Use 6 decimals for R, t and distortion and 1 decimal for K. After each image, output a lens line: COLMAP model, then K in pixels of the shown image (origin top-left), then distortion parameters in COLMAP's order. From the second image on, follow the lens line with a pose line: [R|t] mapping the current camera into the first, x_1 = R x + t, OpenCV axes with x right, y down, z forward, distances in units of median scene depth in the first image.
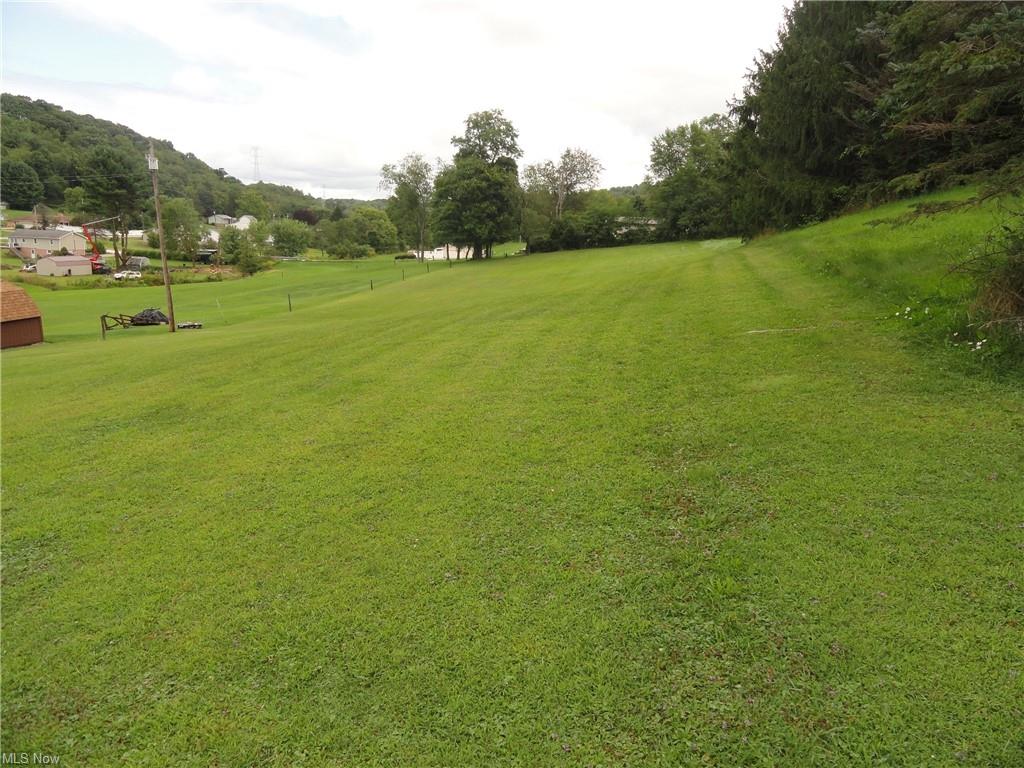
lens RADIAL K [[718.7, 0, 512.0], [0, 718.7, 384.0], [0, 0, 1]] dist [0.007375, 0.006521]
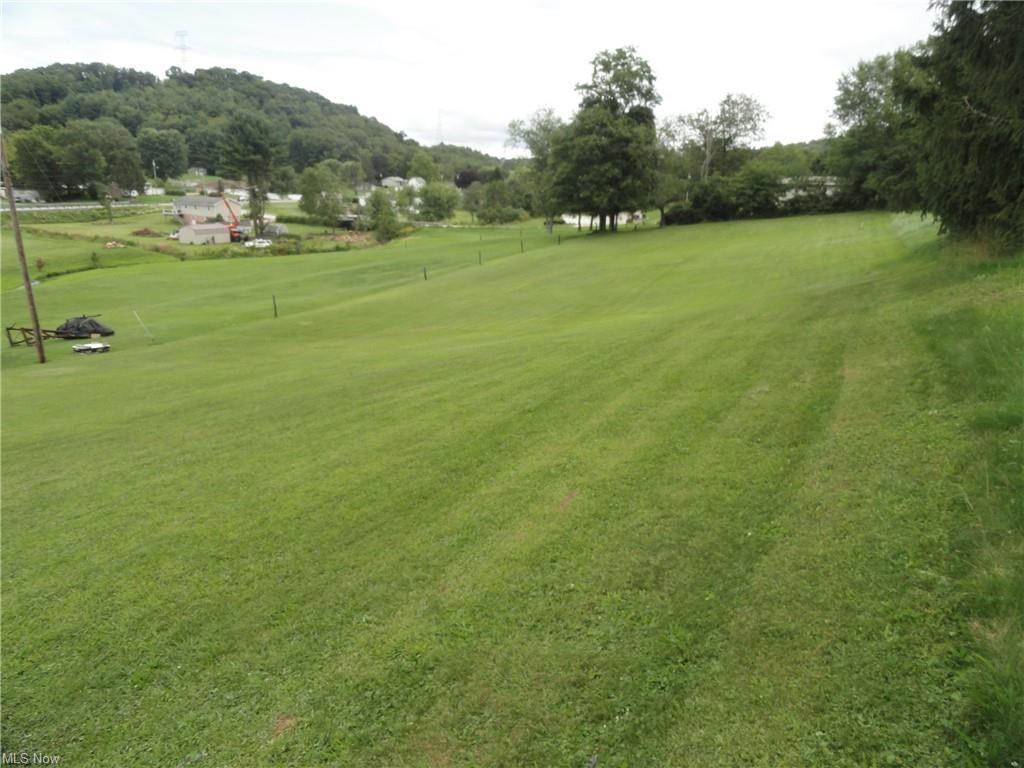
lens RADIAL K [[718.7, 0, 512.0], [0, 718.7, 384.0], [0, 0, 1]] dist [0.007375, 0.006521]
pose [[0.970072, 0.055384, -0.236416, 0.051932], [-0.042475, 0.997333, 0.059358, -0.038404], [0.239073, -0.047539, 0.969837, 0.139918]]
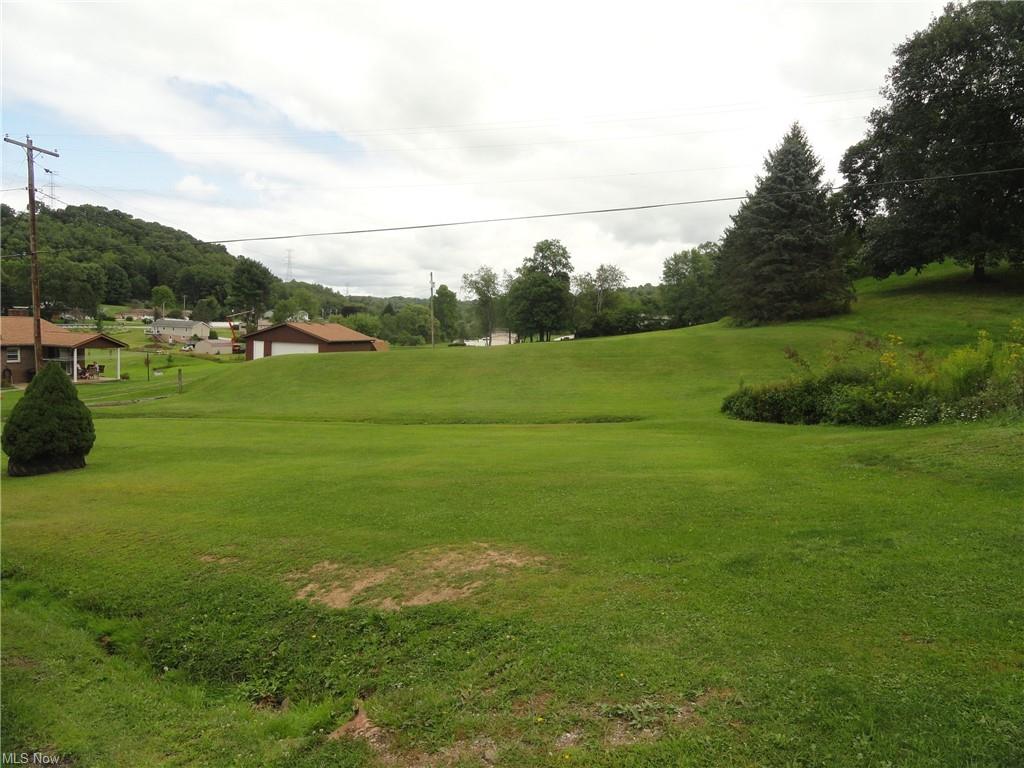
lens RADIAL K [[718.7, 0, 512.0], [0, 718.7, 384.0], [0, 0, 1]] dist [0.007375, 0.006521]
pose [[0.999912, 0.009752, -0.009006, -0.078891], [-0.010852, 0.991263, -0.131452, 0.080928], [0.007646, 0.131538, 0.991282, -0.329998]]
